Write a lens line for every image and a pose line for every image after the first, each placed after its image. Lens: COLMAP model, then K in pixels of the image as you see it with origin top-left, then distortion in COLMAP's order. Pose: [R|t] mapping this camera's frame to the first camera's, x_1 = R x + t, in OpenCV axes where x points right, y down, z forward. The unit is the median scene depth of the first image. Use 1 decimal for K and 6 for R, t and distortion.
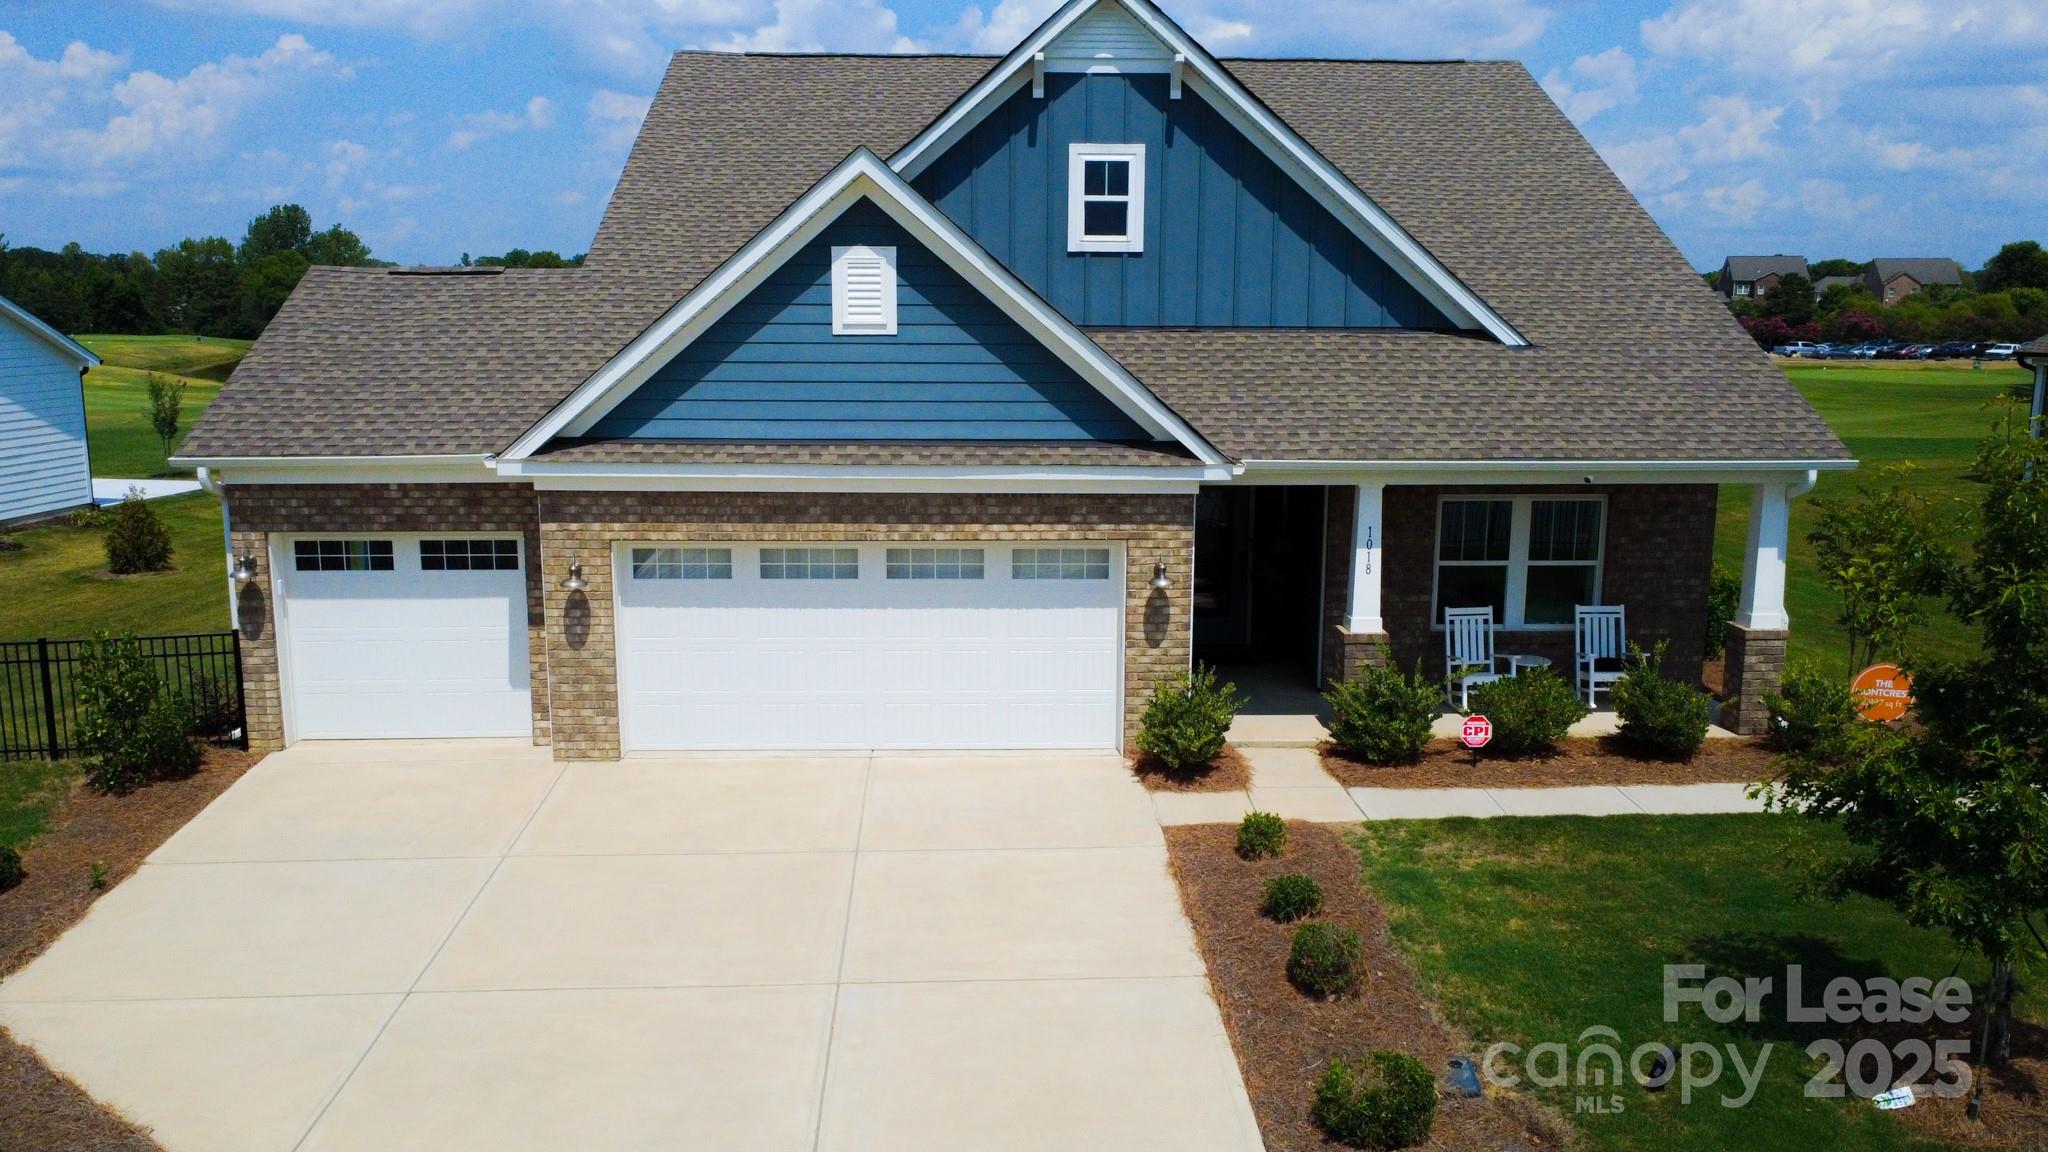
lens RADIAL K [[1588.5, 0, 1021.0], [0, 1588.5, 573.3], [0, 0, 1]] dist [-0.001366, 0.007933]
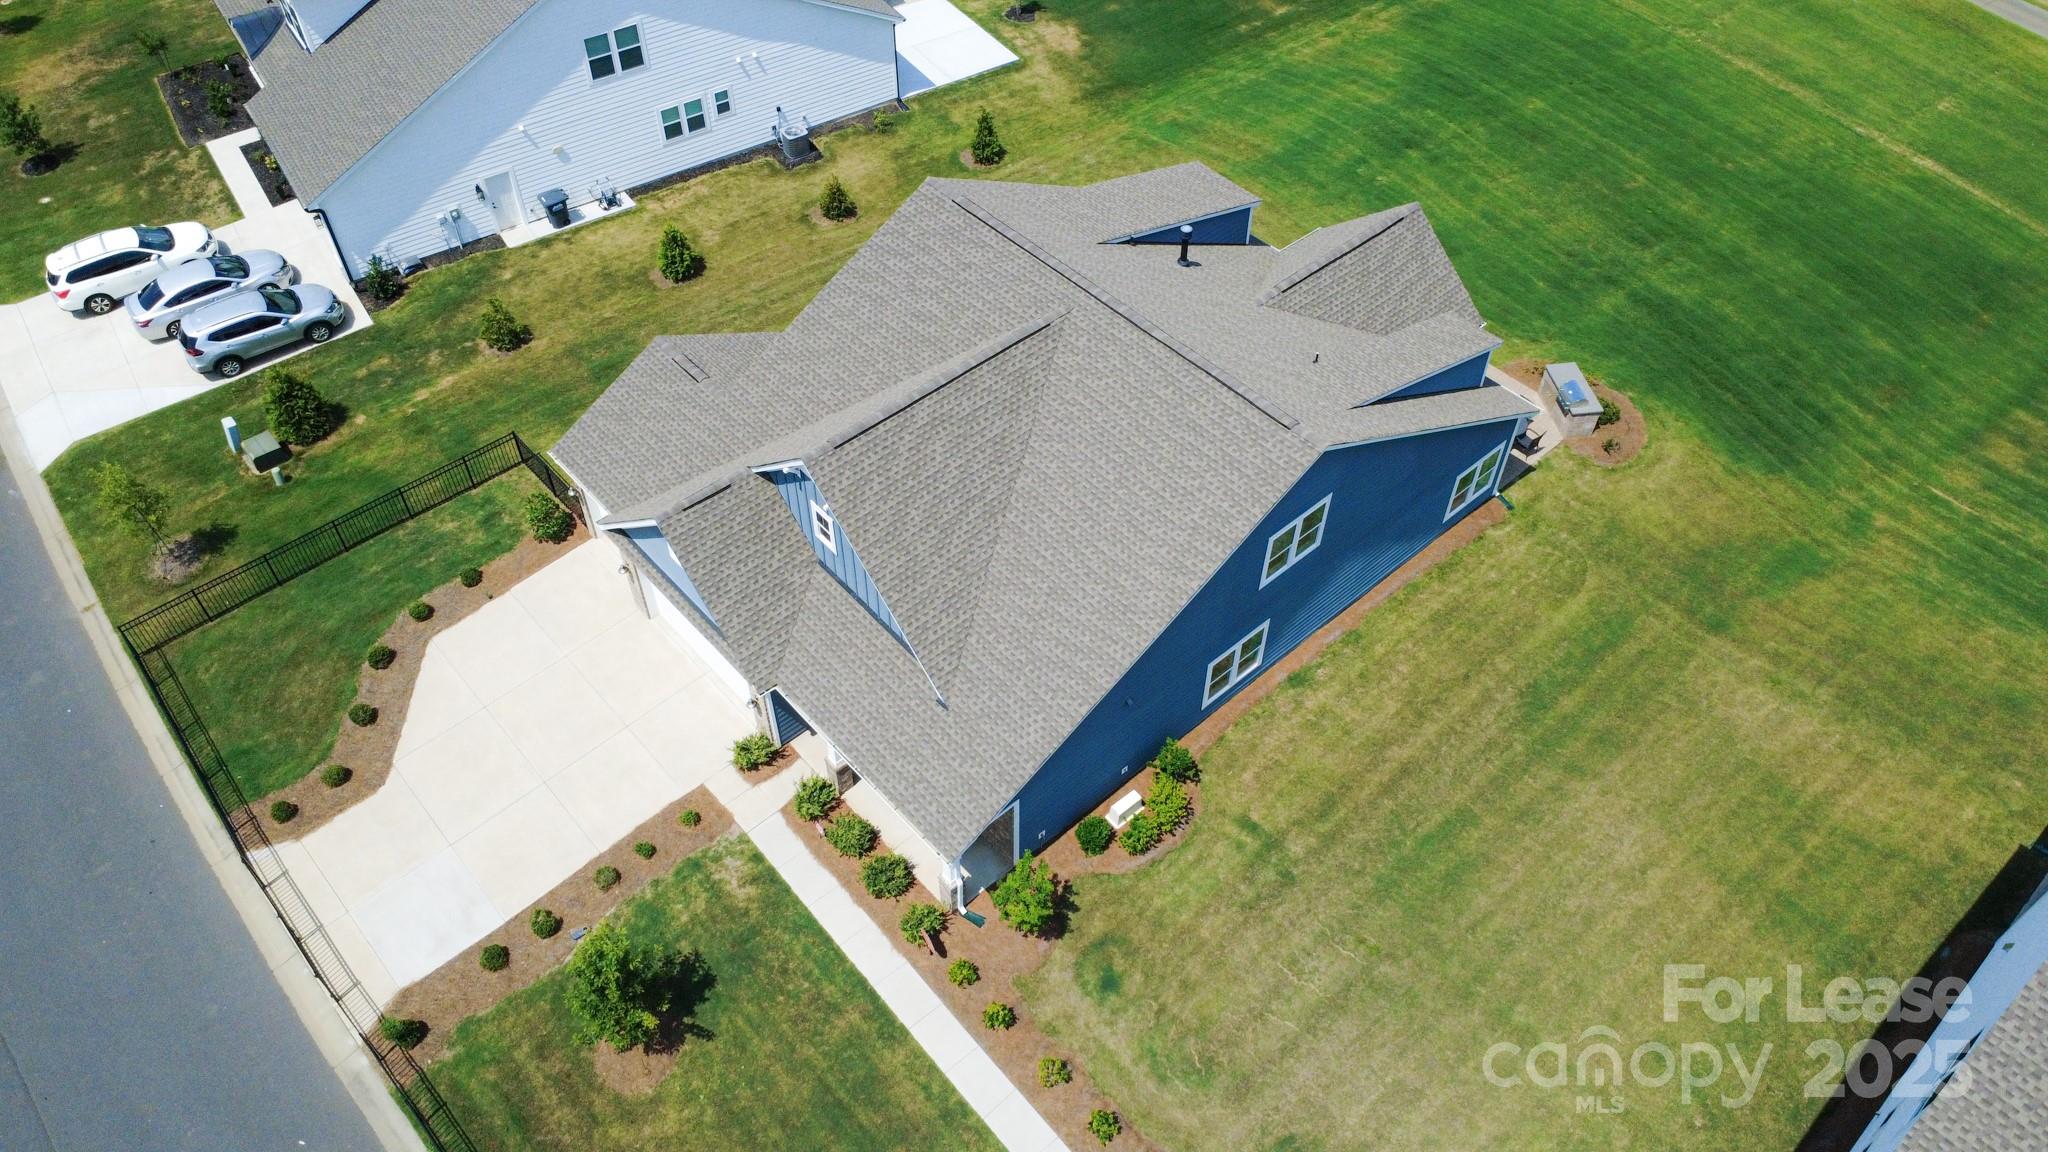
lens RADIAL K [[1488.0, 0, 1024.7], [0, 1488.0, 580.3], [0, 0, 1]] dist [0.001563, 0.002999]
pose [[0.632700, 0.579563, -0.513612, 1.357171], [-0.134817, 0.735549, 0.663922, -1.635472], [0.762571, -0.350820, 0.543517, 0.146690]]
